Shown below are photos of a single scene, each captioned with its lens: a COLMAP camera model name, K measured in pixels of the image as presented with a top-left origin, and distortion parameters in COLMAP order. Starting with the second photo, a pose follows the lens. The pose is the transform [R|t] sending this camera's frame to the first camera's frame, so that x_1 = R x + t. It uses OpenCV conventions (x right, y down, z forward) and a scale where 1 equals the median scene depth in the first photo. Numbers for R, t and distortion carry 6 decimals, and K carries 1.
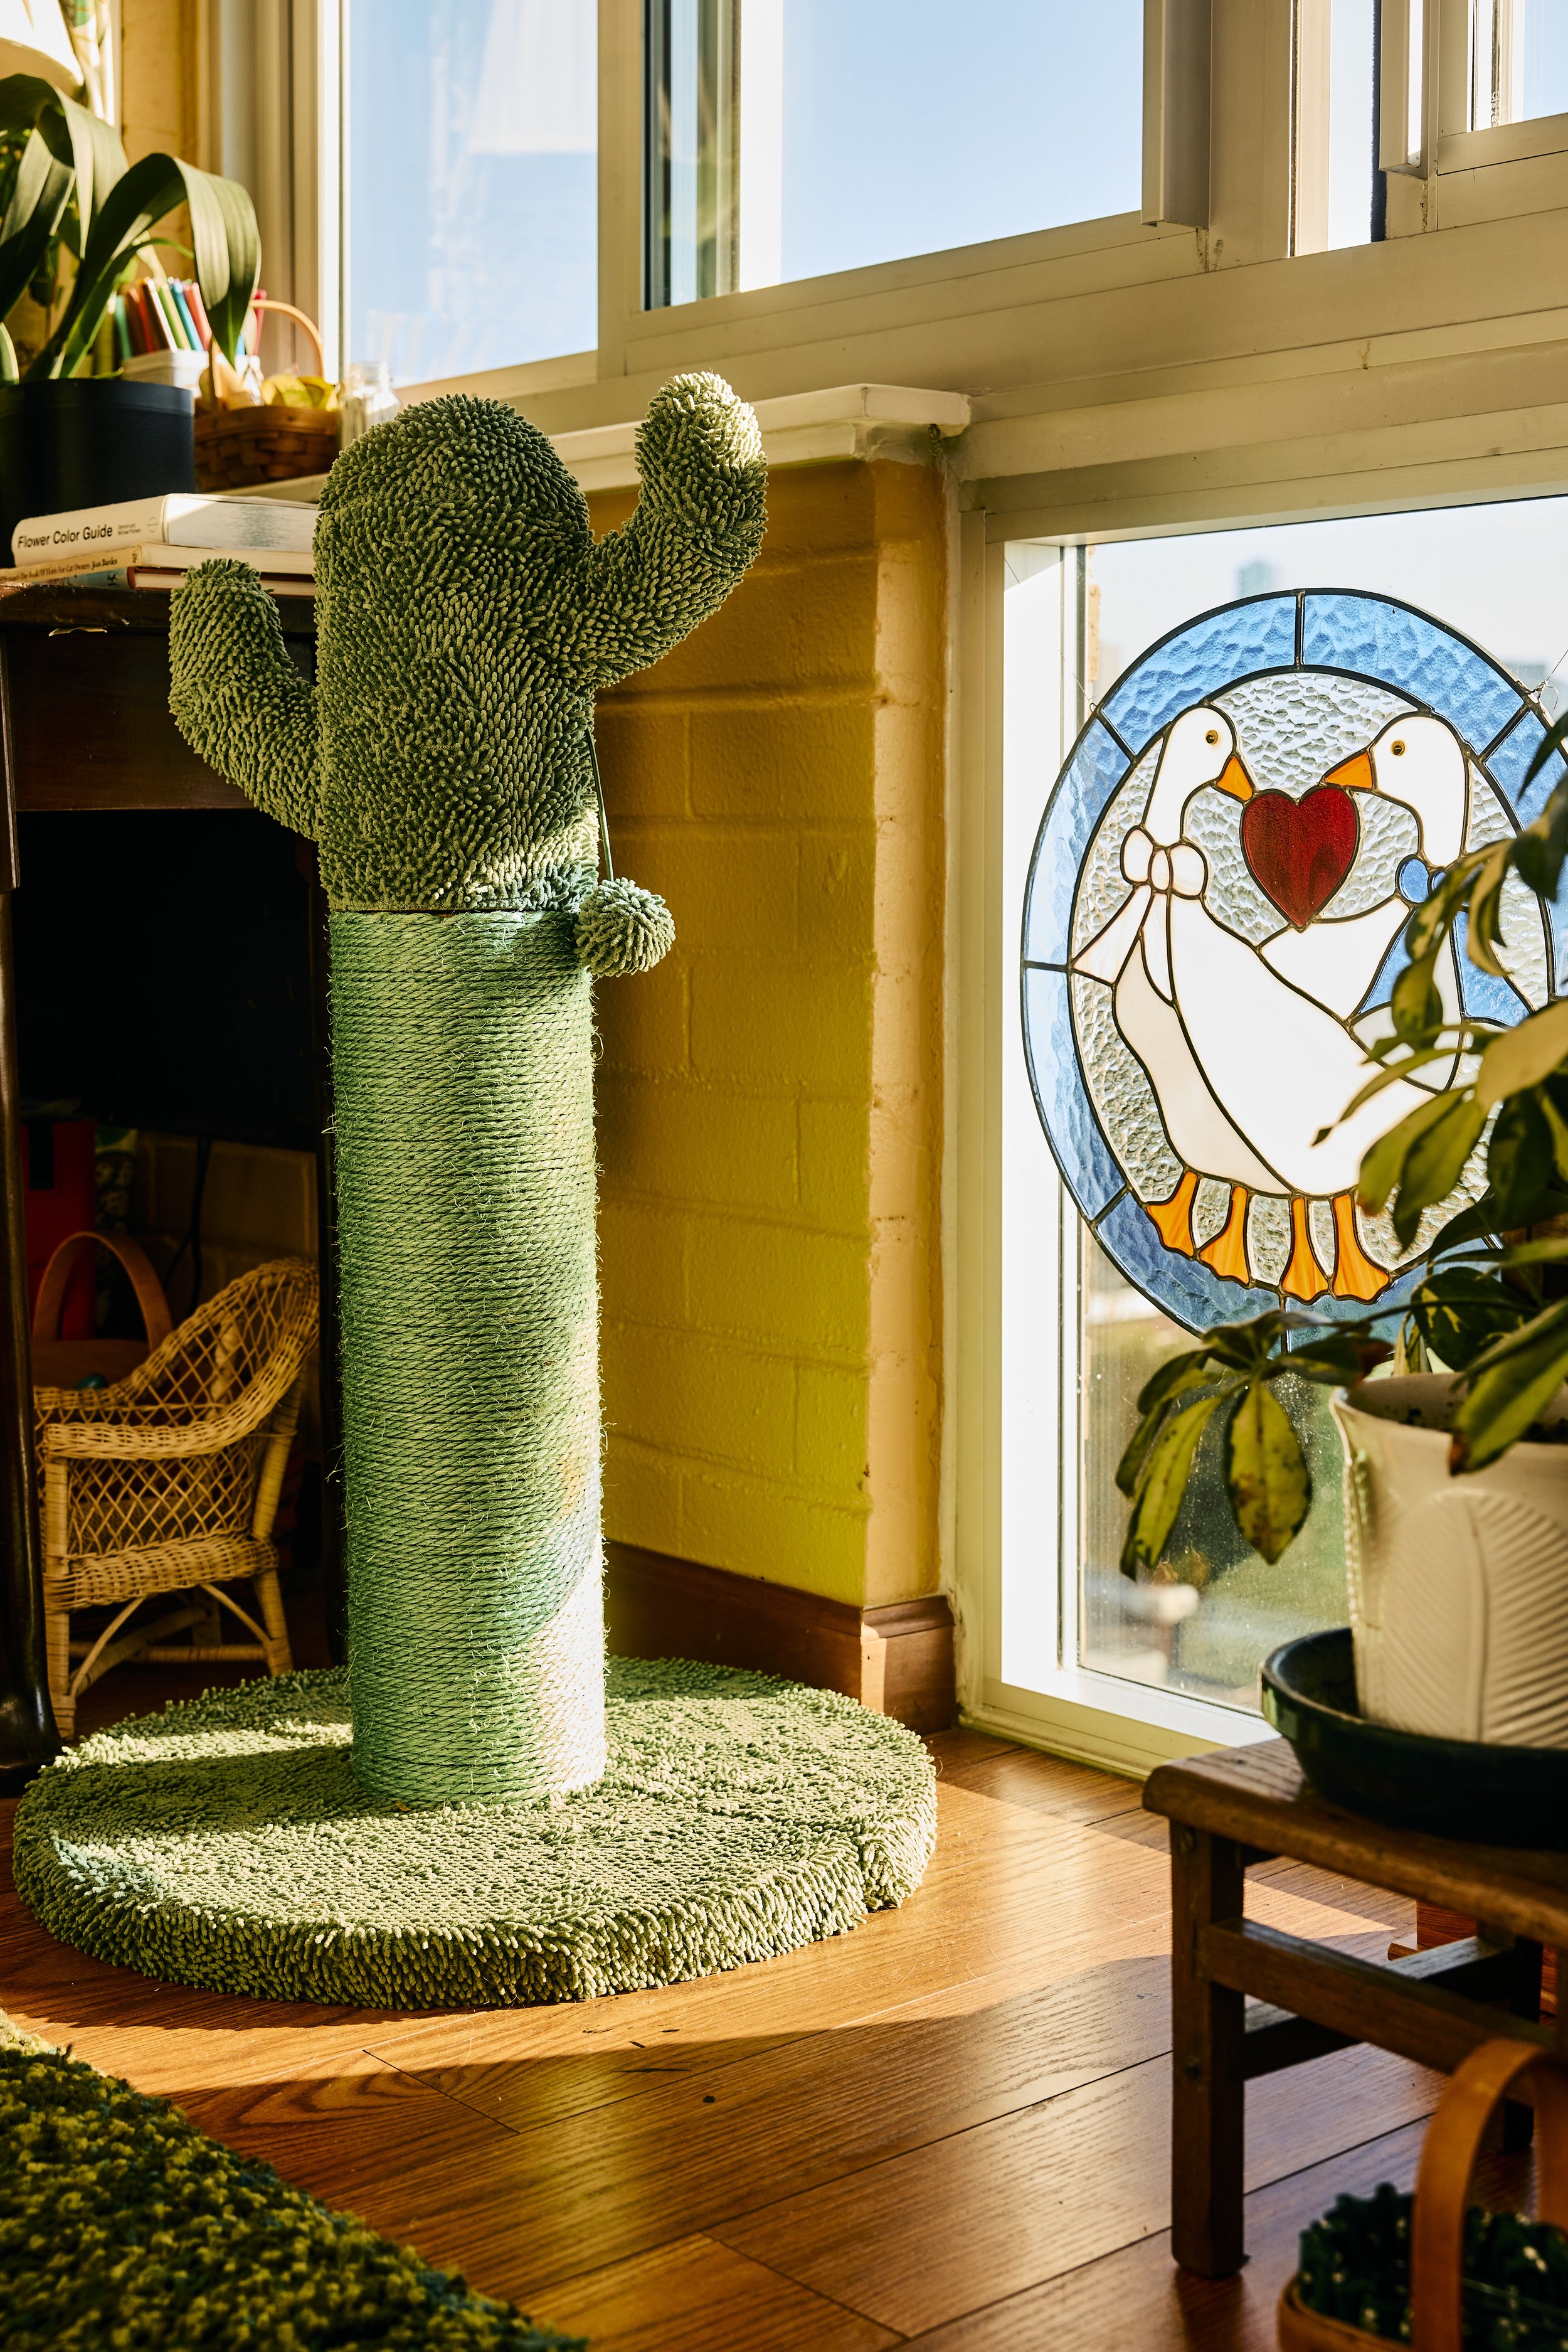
lens RADIAL K [[3159.7, 0, 784.6], [0, 3159.7, 1072.1], [0, 0, 1]] dist [0.013503, -0.040062]
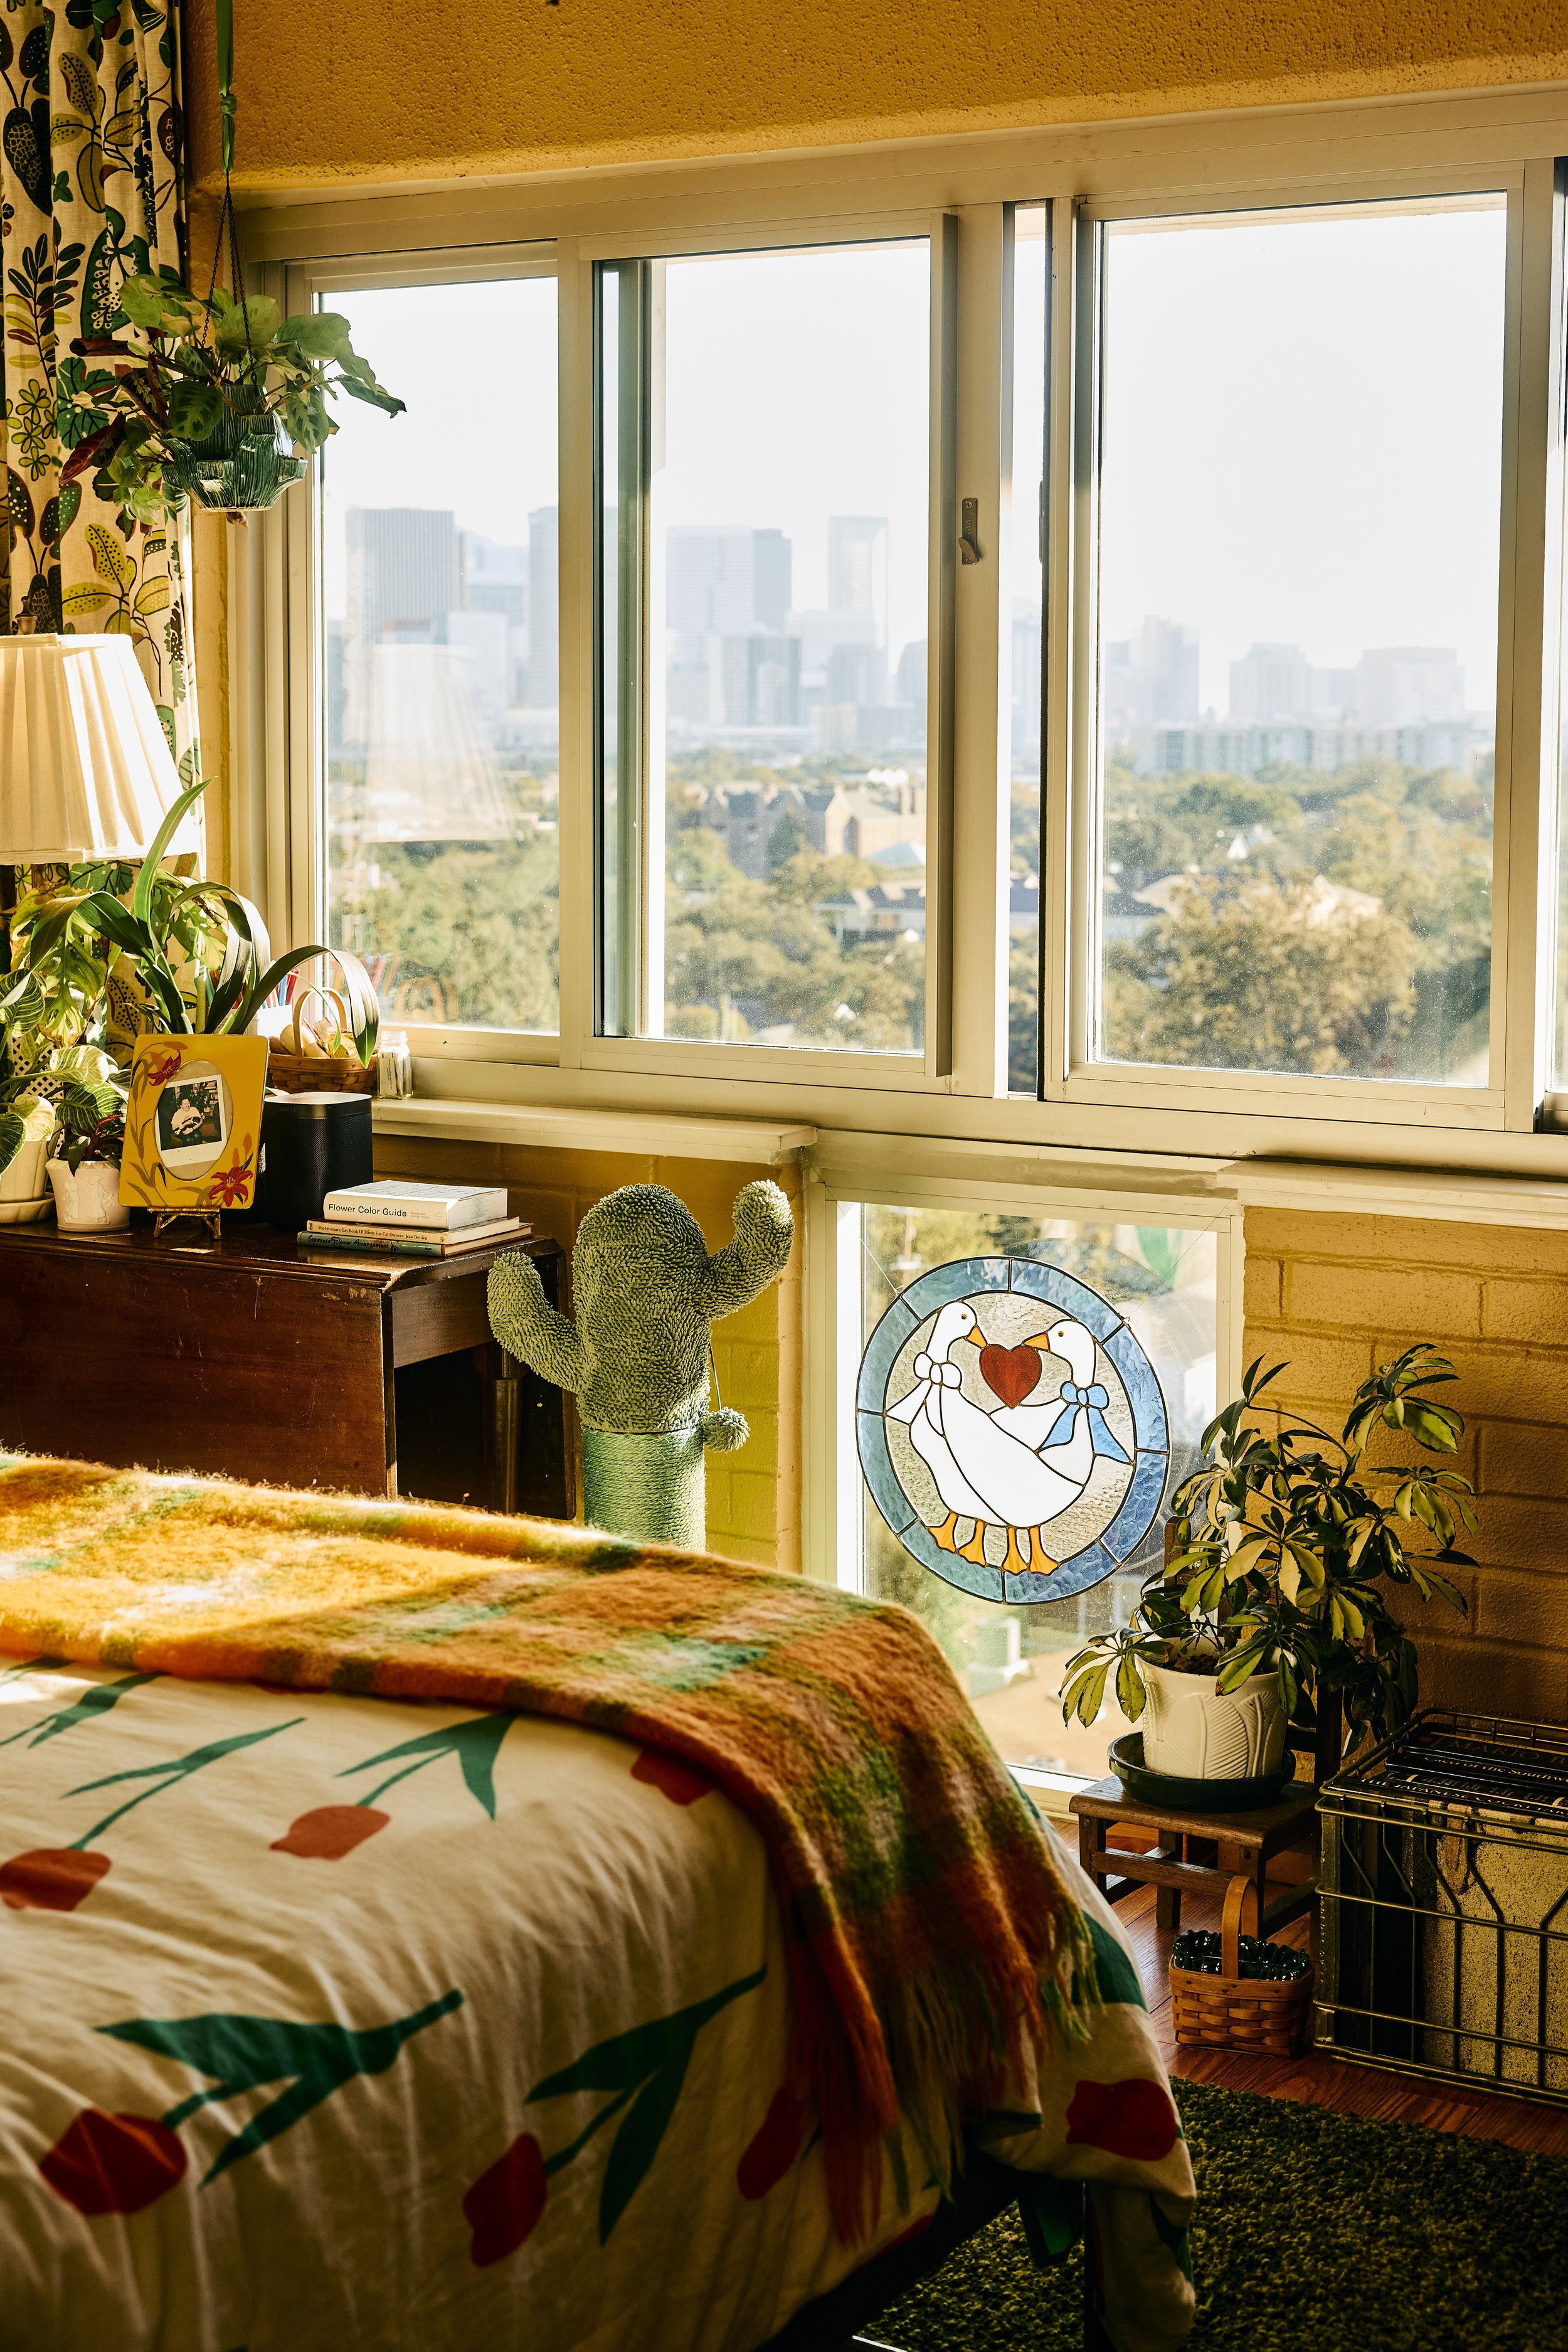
lens RADIAL K [[3468.0, 0, 825.9], [0, 3468.0, 1061.0], [0, 0, 1]] dist [-0.036218, 0.049126]
pose [[0.943554, -0.029825, 0.329872, -0.746422], [0.021143, 0.999330, 0.029876, -0.359971], [-0.330542, -0.021215, 0.943553, -1.232501]]
